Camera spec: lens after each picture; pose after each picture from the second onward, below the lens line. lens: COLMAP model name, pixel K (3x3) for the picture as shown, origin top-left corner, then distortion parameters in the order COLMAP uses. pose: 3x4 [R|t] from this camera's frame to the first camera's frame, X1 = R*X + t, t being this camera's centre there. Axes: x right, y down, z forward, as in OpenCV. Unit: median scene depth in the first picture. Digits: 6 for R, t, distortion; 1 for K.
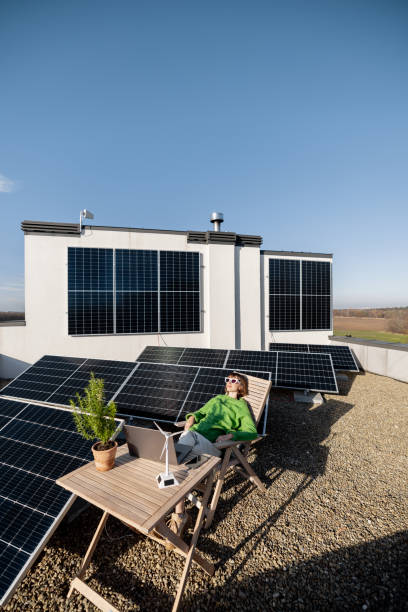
lens RADIAL K [[264.7, 0, 199.9], [0, 264.7, 311.8], [0, 0, 1]] dist [-0.030735, 0.000562]
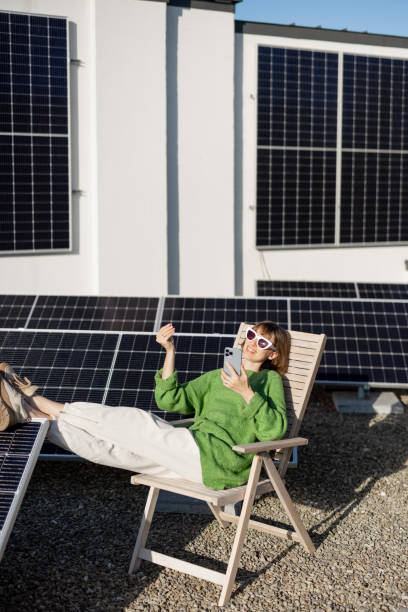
lens RADIAL K [[879.9, 0, 207.0], [0, 879.9, 272.8], [0, 0, 1]] dist [0.004684, 0.027965]
pose [[0.968485, -0.015330, 0.248599, -0.109424], [-0.006607, 0.996172, 0.087169, 0.001752], [-0.248984, -0.086064, 0.964676, -0.163050]]
